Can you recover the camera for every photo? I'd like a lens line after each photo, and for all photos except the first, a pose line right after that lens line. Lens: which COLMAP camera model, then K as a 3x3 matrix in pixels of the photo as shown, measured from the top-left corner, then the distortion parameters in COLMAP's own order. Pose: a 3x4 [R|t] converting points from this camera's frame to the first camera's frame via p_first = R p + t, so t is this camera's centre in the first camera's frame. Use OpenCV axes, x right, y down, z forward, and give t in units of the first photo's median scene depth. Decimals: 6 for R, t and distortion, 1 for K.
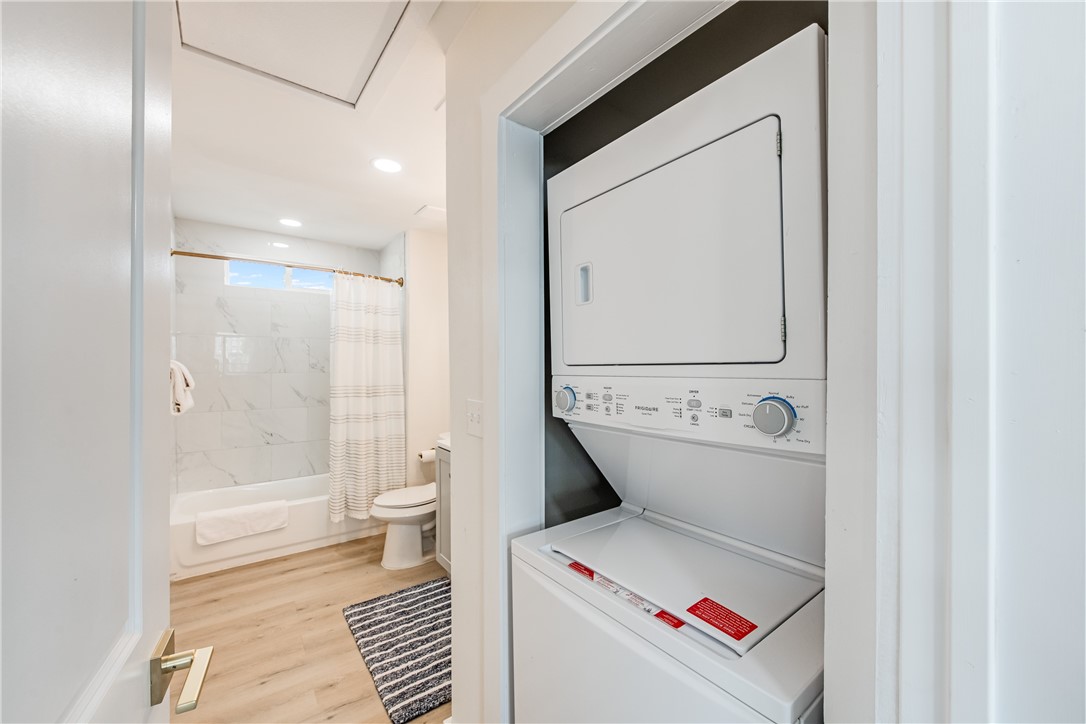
lens RADIAL K [[440.9, 0, 539.8], [0, 440.9, 373.1], [0, 0, 1]] dist [-0.018216, 0.000137]
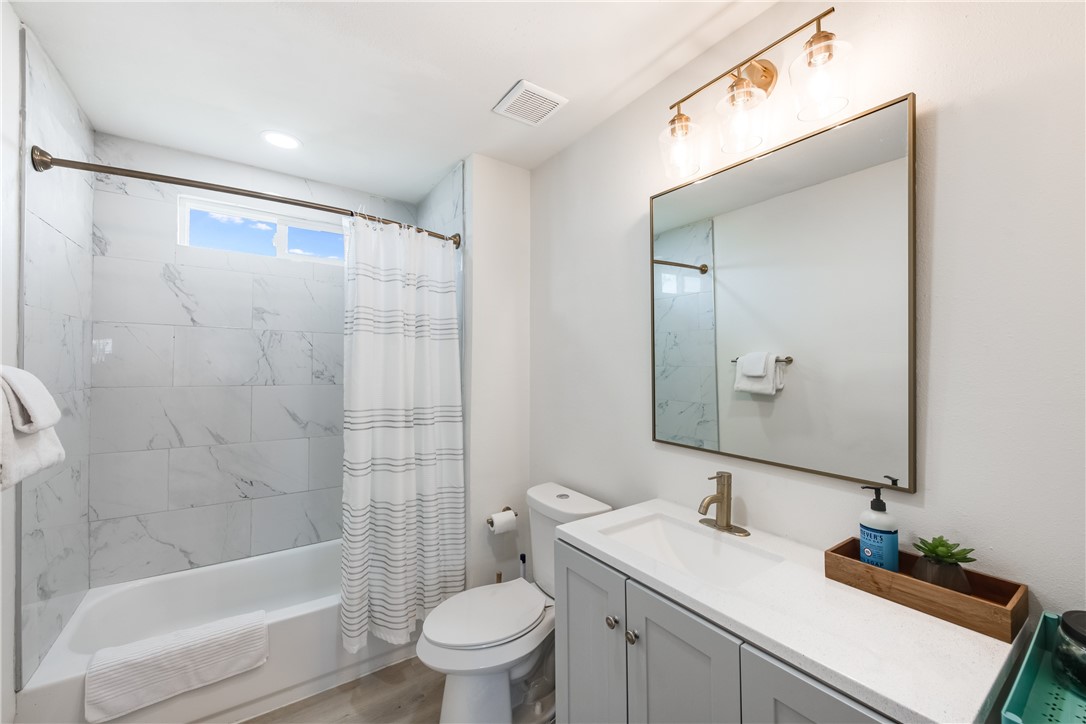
lens RADIAL K [[440.9, 0, 539.8], [0, 440.9, 373.1], [0, 0, 1]] dist [-0.018216, 0.000137]
pose [[0.999701, -0.001674, -0.024408, -0.197468], [0.001180, 0.999795, -0.020233, -0.005968], [0.024437, 0.020198, 0.999497, 0.411315]]
